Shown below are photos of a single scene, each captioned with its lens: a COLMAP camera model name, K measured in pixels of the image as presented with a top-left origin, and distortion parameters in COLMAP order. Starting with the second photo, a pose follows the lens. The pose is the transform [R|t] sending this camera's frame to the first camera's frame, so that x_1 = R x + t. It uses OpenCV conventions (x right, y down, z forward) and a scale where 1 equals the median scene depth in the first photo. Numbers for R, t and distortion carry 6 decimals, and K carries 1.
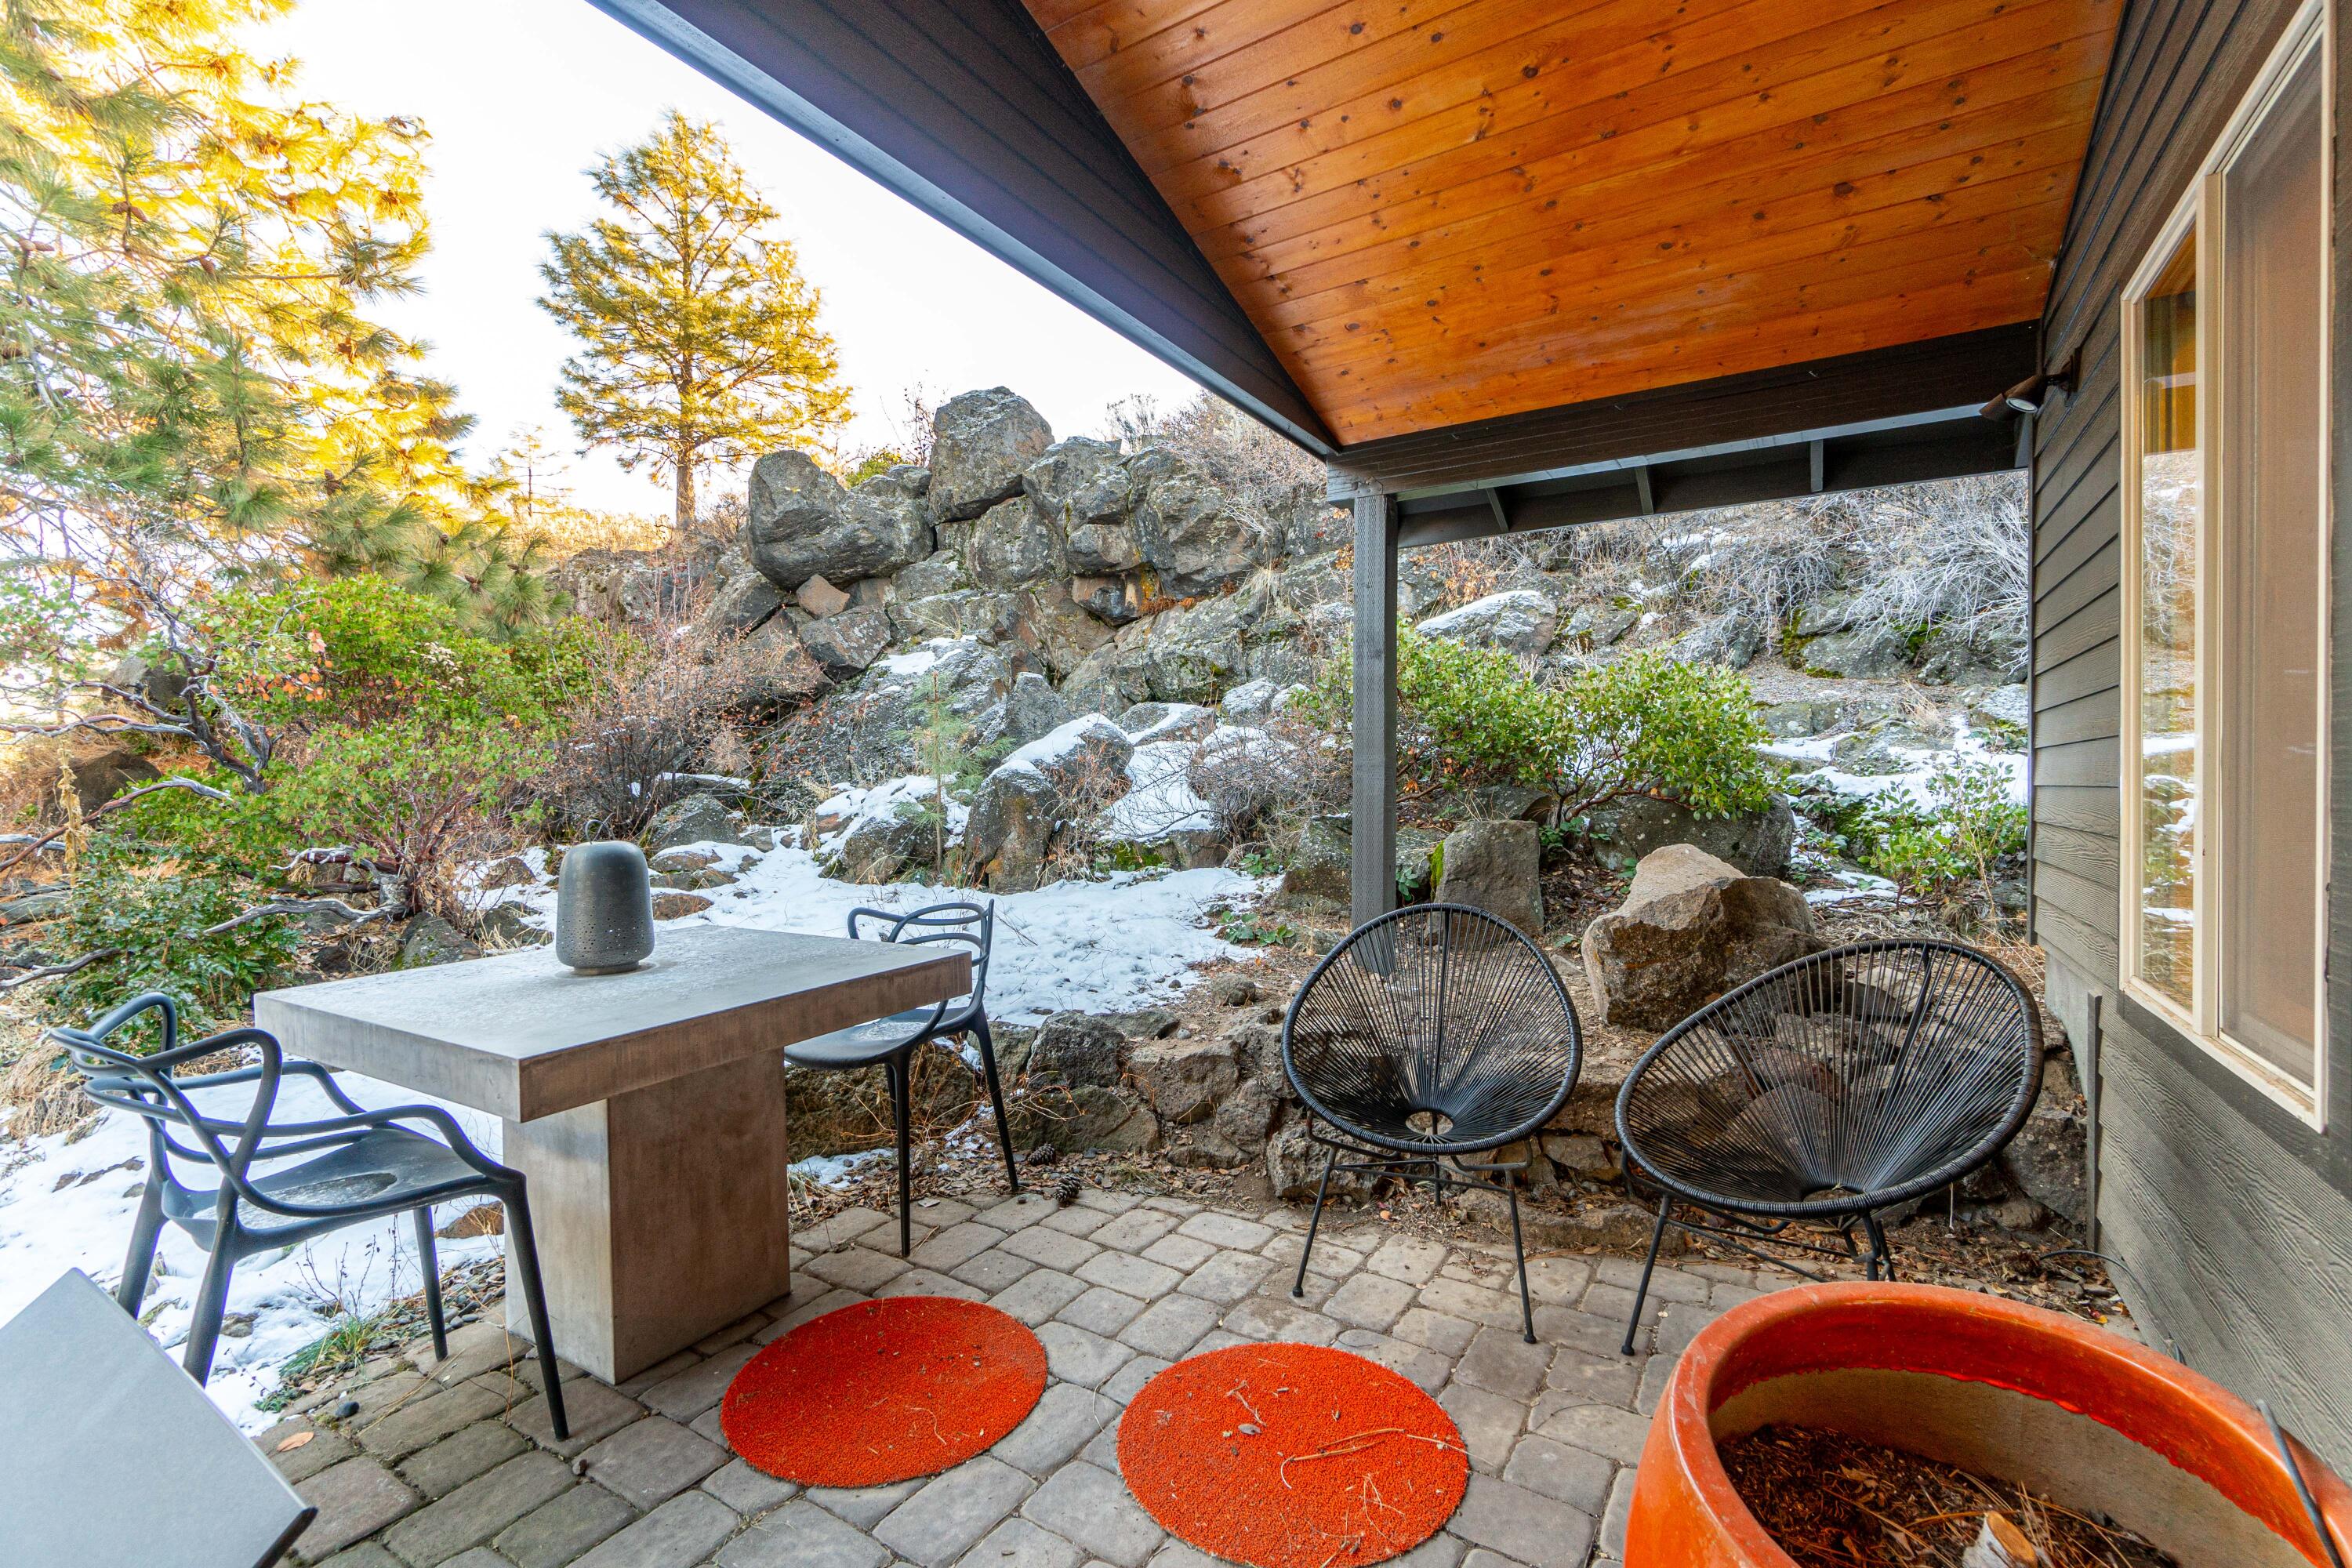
lens RADIAL K [[1012.4, 0, 1191.5], [0, 1012.4, 774.7], [0, 0, 1]] dist [0.000516, -0.000182]
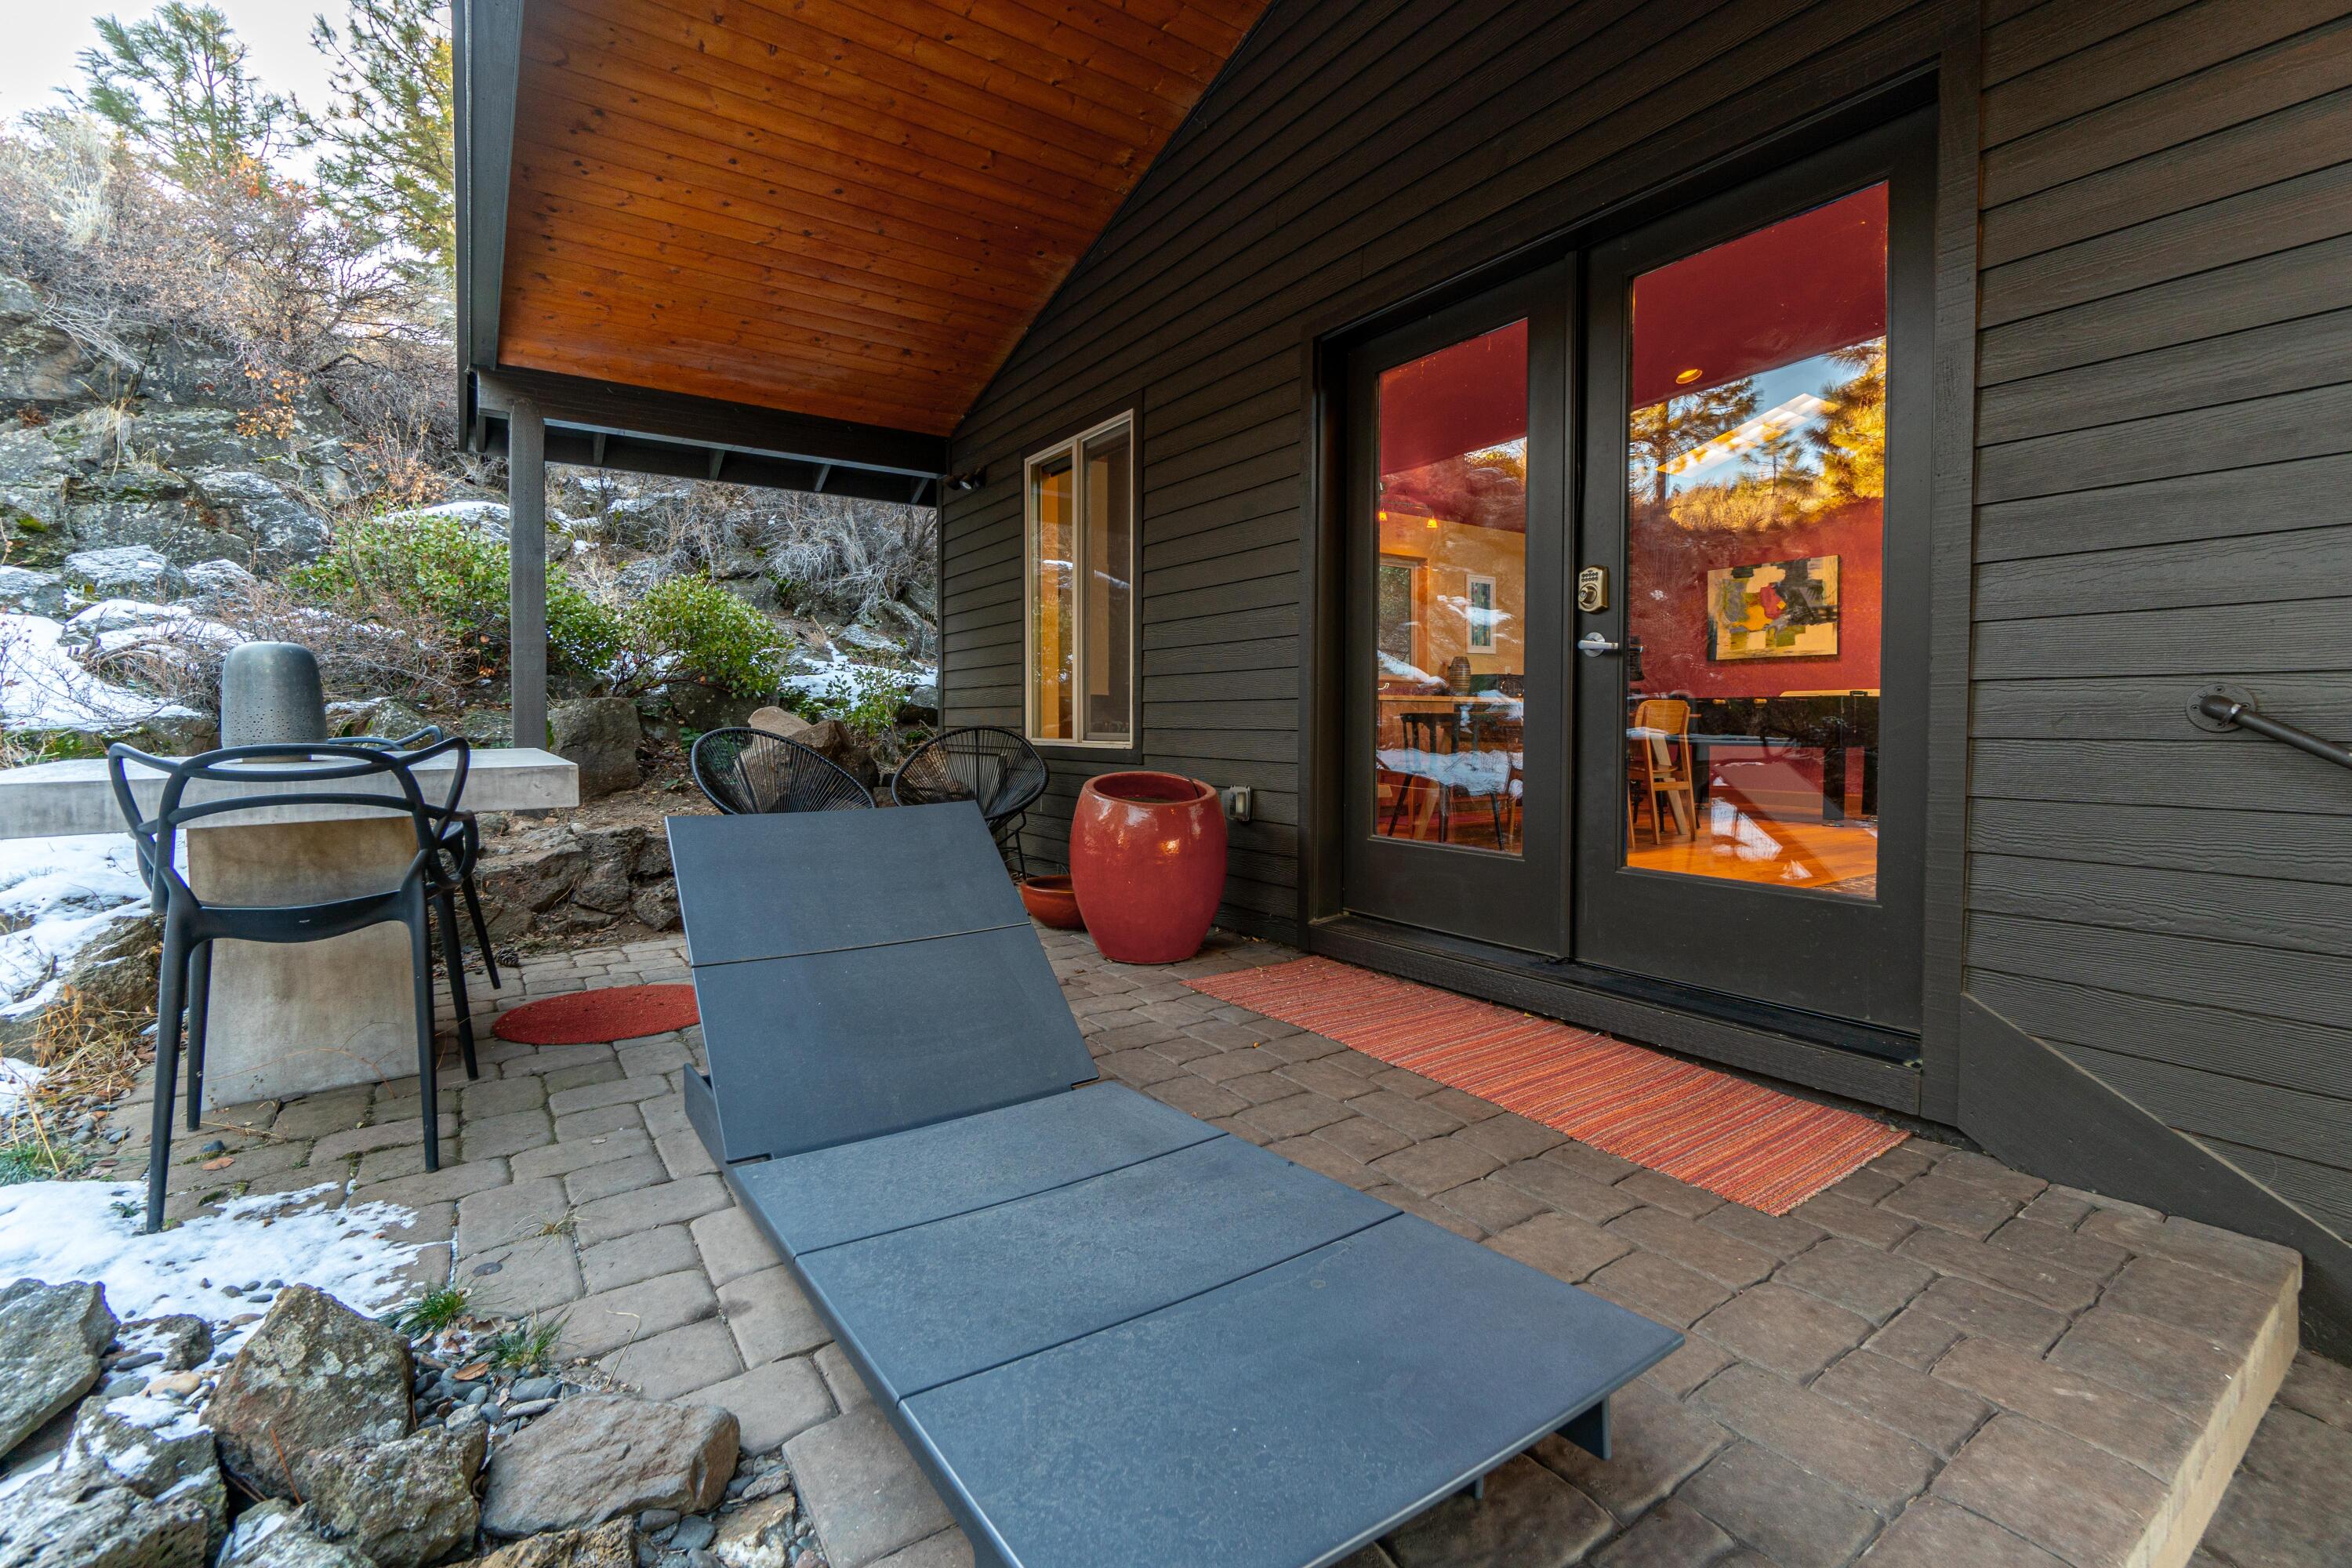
lens RADIAL K [[1021.9, 0, 1152.0], [0, 1021.9, 743.1], [0, 0, 1]] dist [-0.000288, -0.000303]
pose [[0.413230, -0.022290, 0.910354, -0.467098], [-0.001308, 0.999685, 0.025071, 0.056801], [-0.910626, -0.011551, 0.413071, -0.117421]]
